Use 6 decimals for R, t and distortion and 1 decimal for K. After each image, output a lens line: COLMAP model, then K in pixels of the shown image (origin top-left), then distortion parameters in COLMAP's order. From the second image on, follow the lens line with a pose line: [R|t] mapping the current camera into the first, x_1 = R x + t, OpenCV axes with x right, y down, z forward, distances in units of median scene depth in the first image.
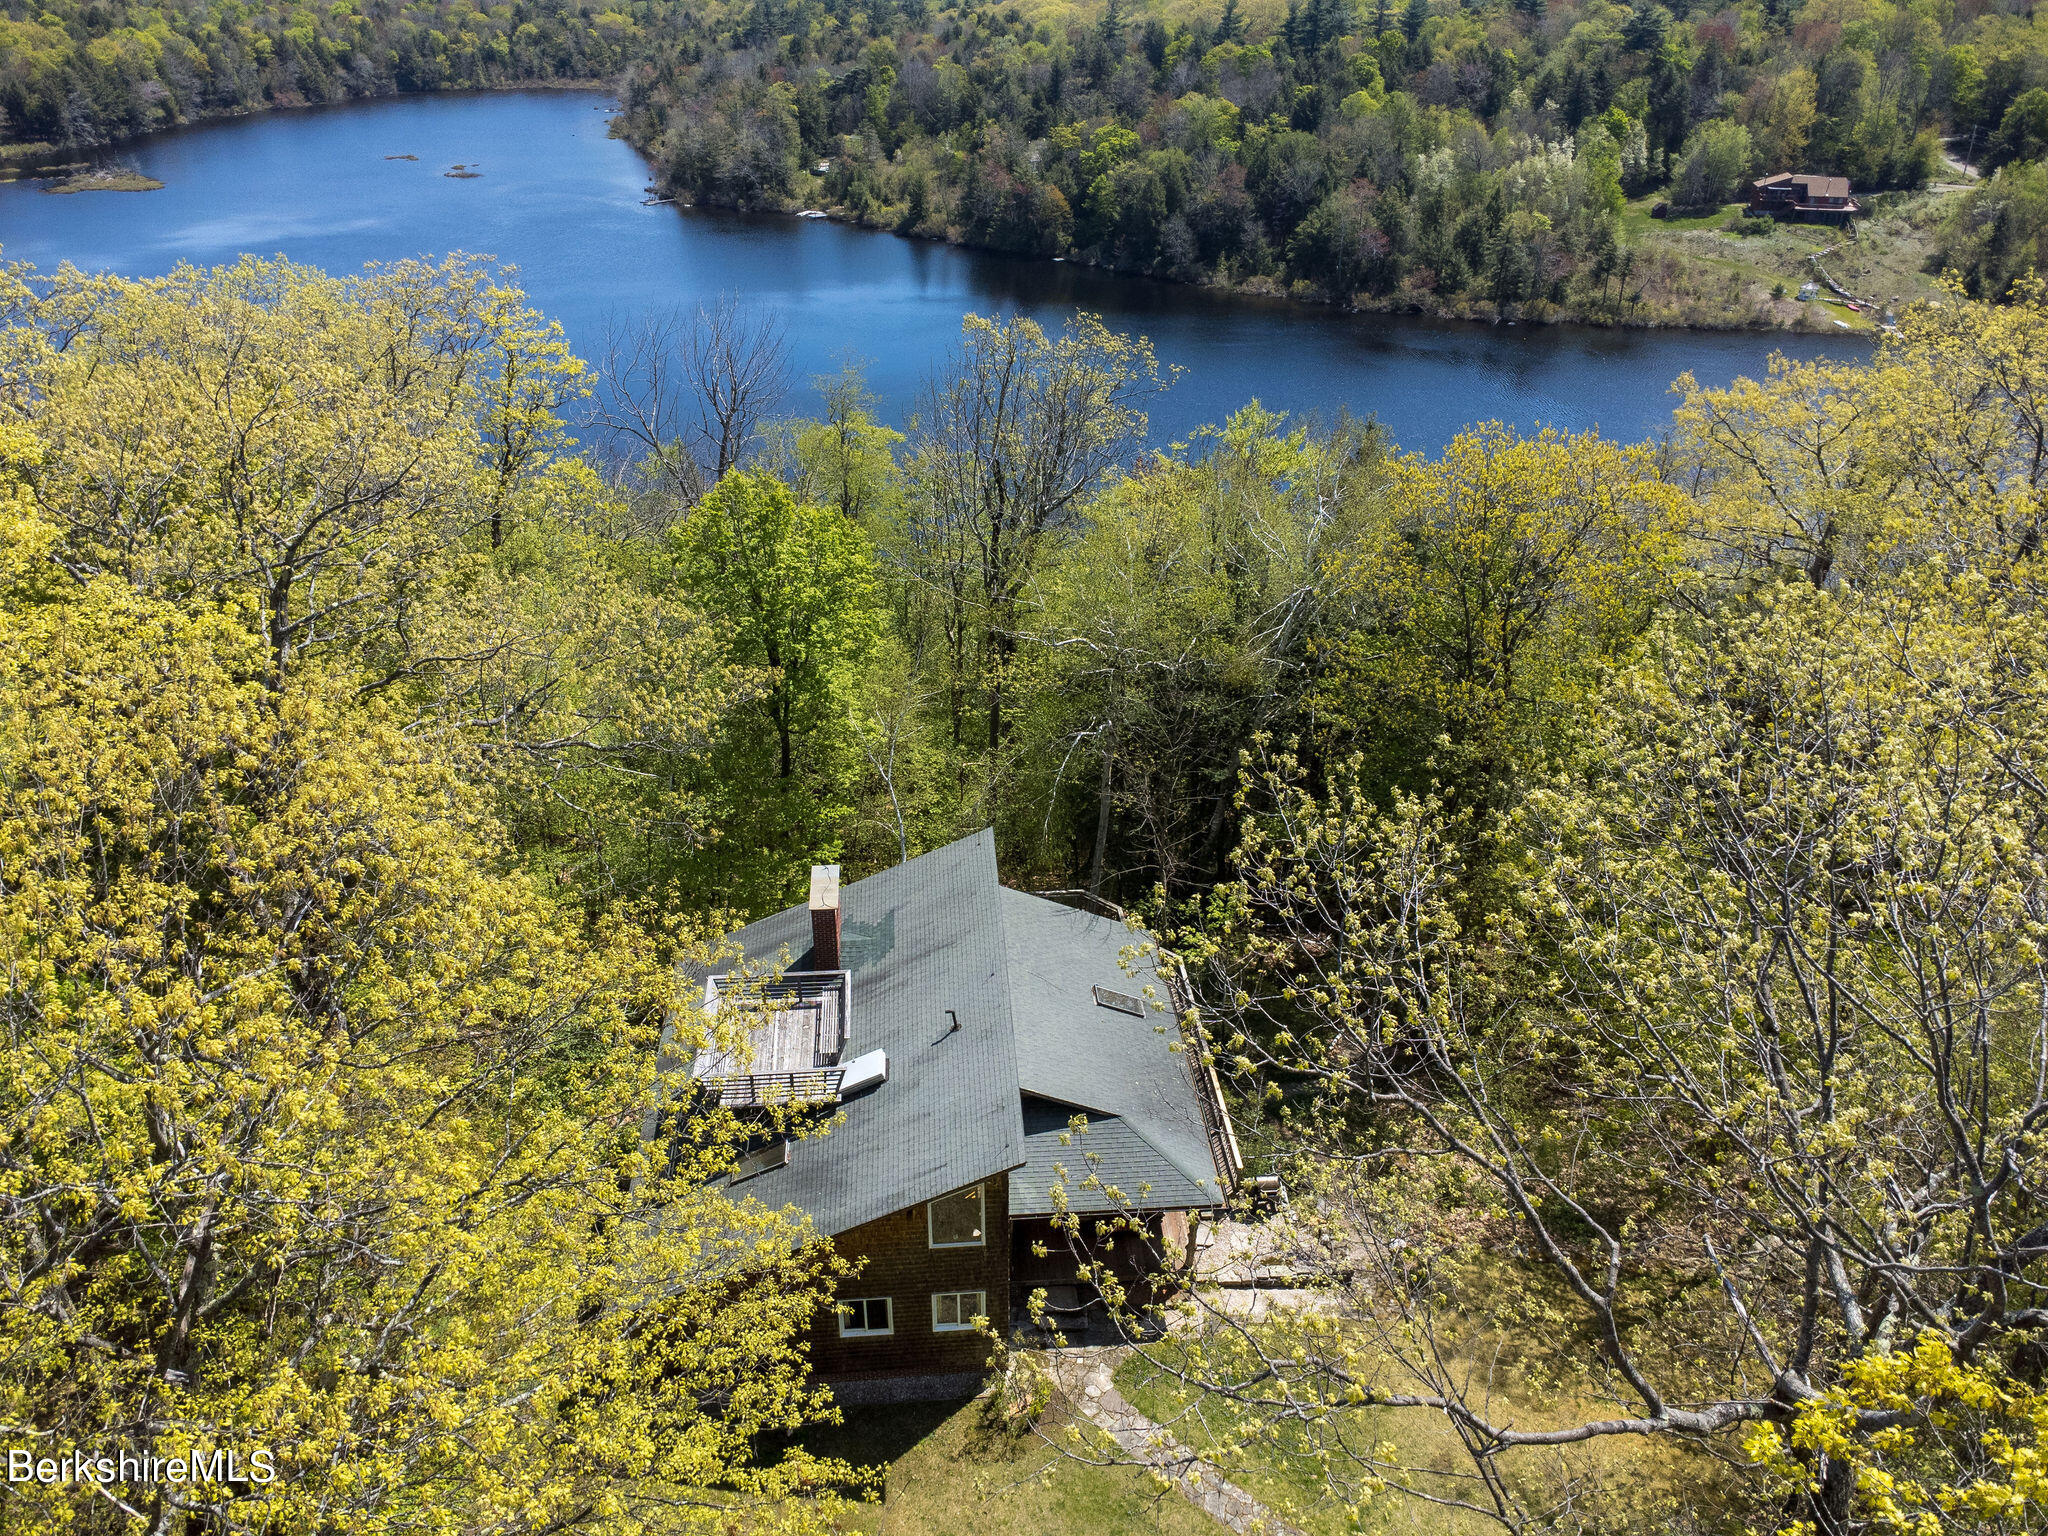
lens RADIAL K [[1452.8, 0, 1024.0], [0, 1452.8, 768.0], [0, 0, 1]] dist [0.029033, -0.039654]
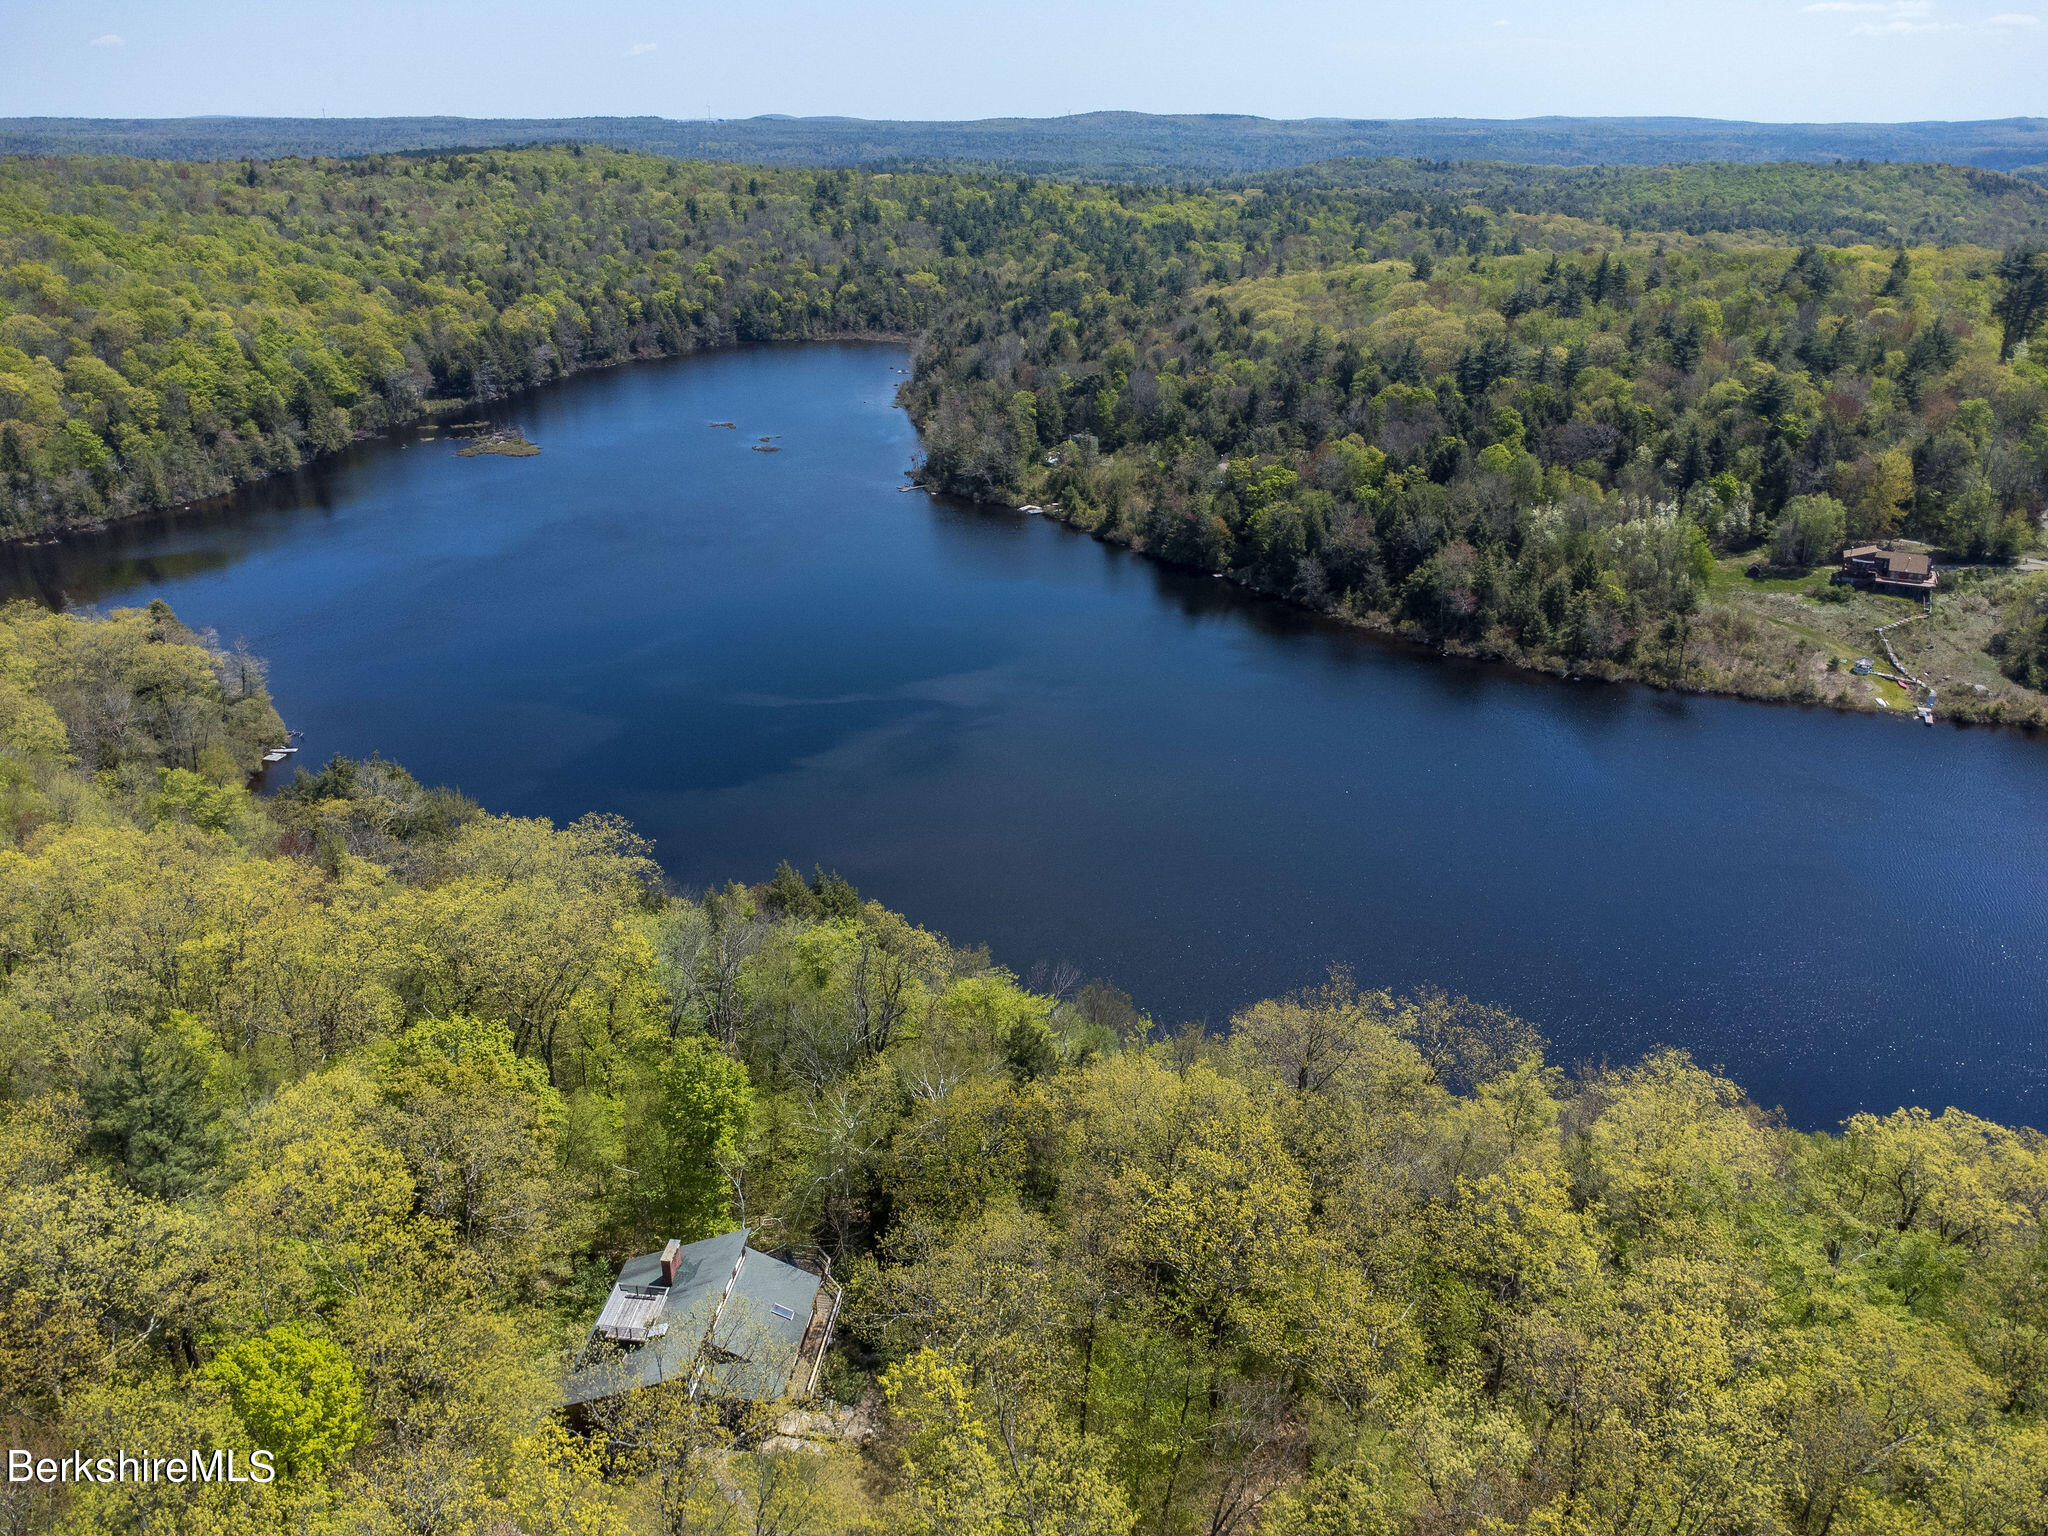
lens RADIAL K [[1462.3, 0, 1024.0], [0, 1462.3, 768.0], [0, 0, 1]] dist [-0.004192, 0.001623]
pose [[0.979031, 0.083096, -0.185992, 0.101556], [-0.101286, 0.990730, -0.090526, -0.068236], [0.176745, 0.107466, 0.978372, -0.173152]]
